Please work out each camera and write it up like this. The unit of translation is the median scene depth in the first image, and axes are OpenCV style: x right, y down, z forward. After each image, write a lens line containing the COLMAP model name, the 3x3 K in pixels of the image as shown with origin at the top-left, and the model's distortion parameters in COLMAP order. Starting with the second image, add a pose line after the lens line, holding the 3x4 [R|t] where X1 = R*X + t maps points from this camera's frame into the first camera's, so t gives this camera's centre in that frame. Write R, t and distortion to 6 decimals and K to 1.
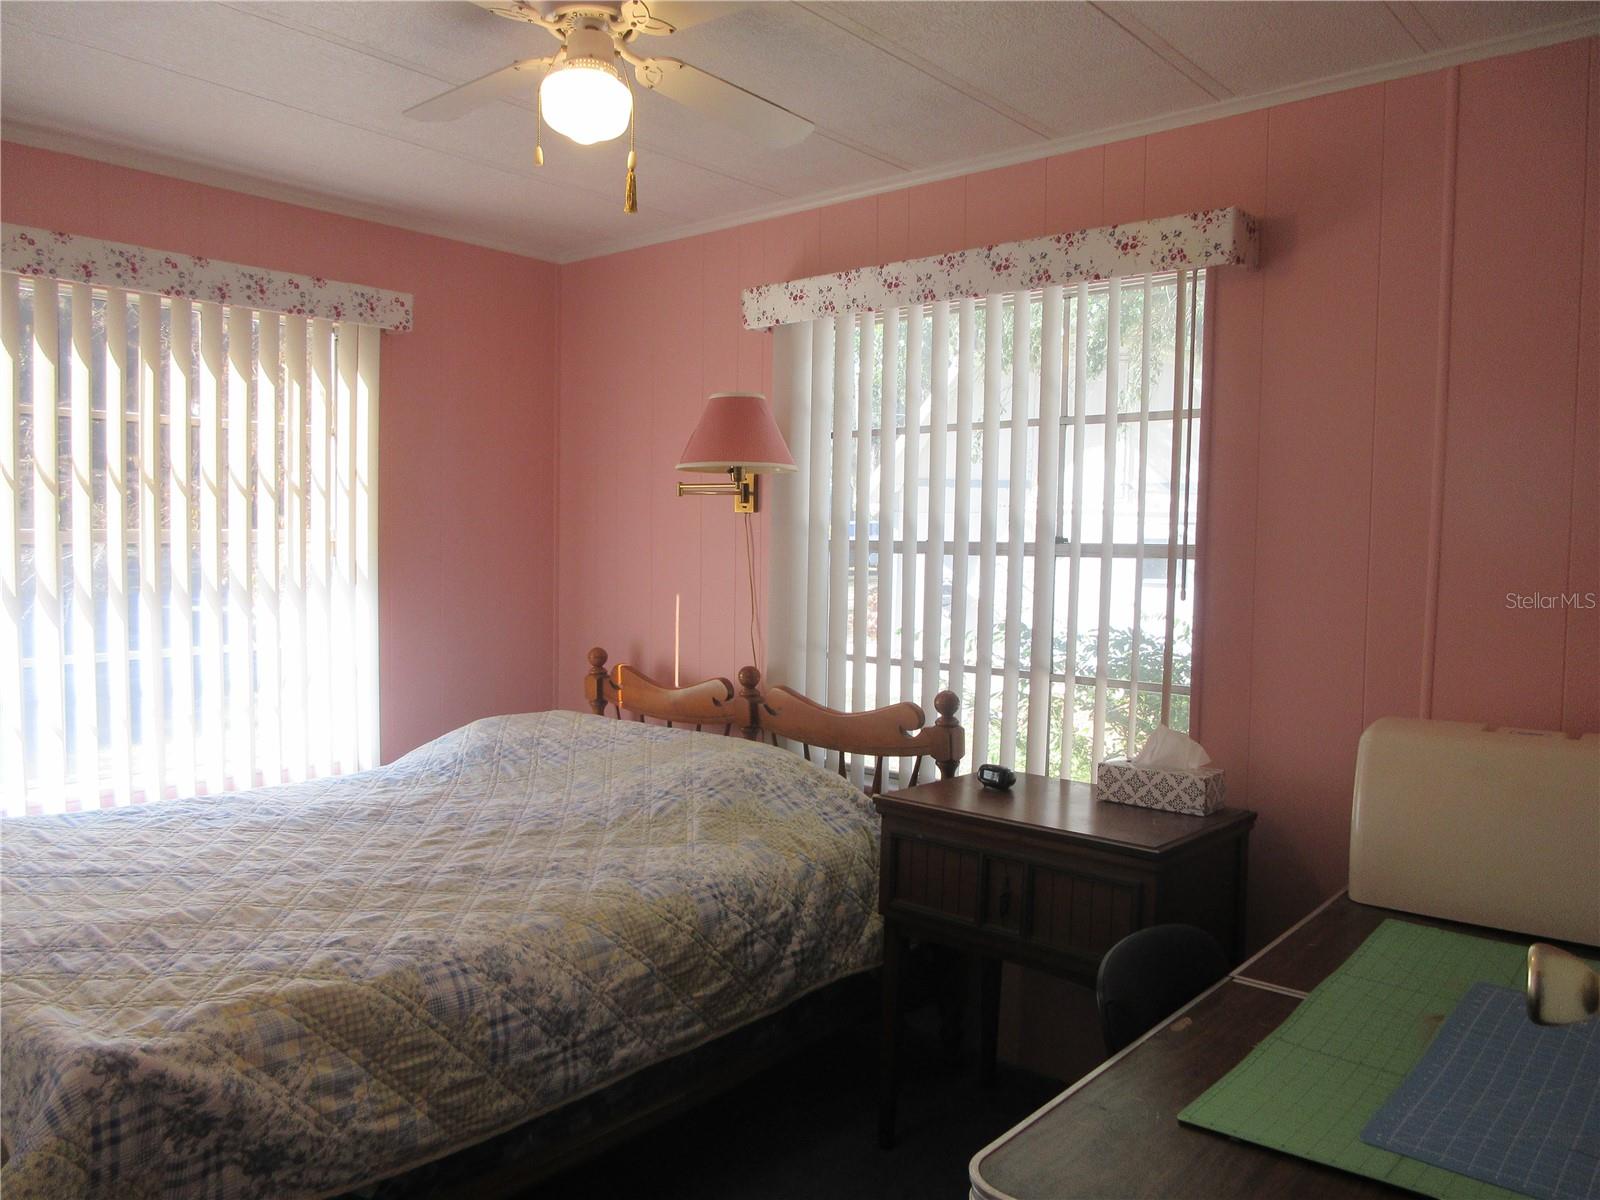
lens RADIAL K [[1188.5, 0, 800.0], [0, 1188.5, 600.0], [0, 0, 1]] dist [0.003210, 0.000594]
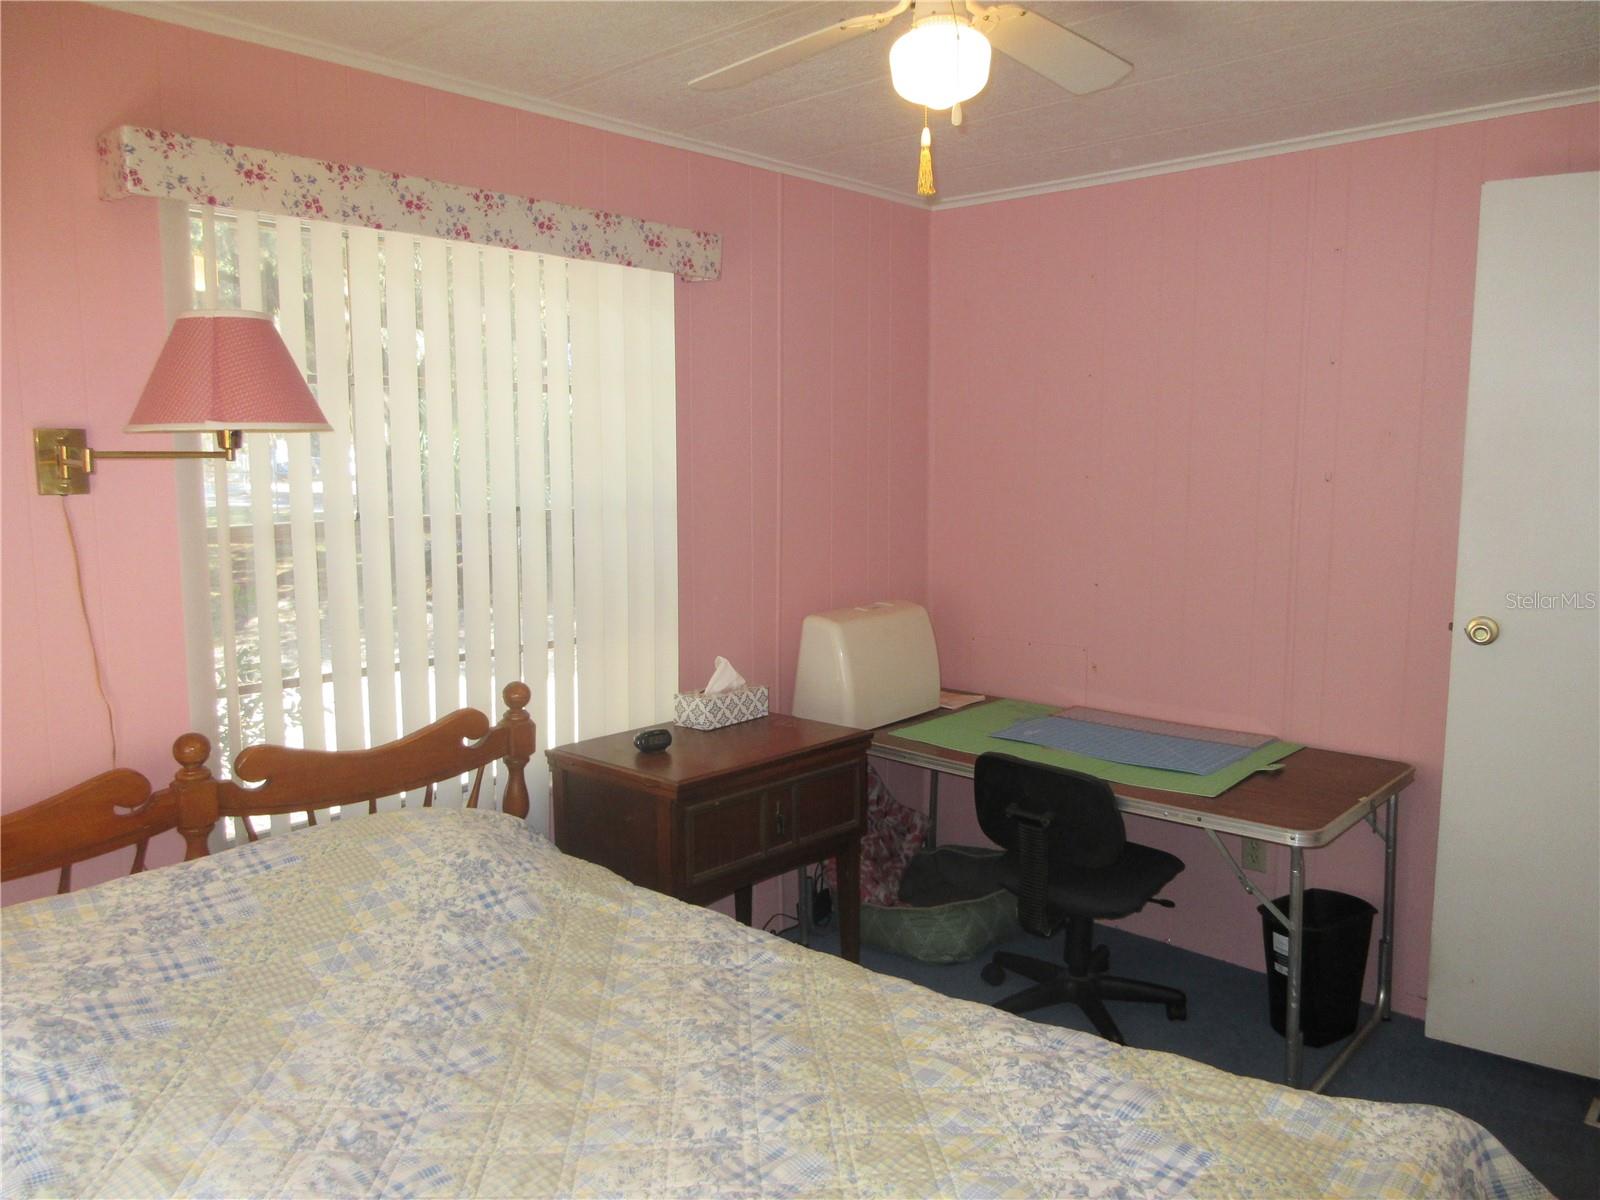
lens RADIAL K [[1188.5, 0, 800.0], [0, 1188.5, 600.0], [0, 0, 1]] dist [0.003210, 0.000594]
pose [[0.013323, -0.114839, 0.993295, -0.764385], [0.082770, 0.990100, 0.113359, -0.069789], [-0.996480, 0.080705, 0.022696, 0.754272]]
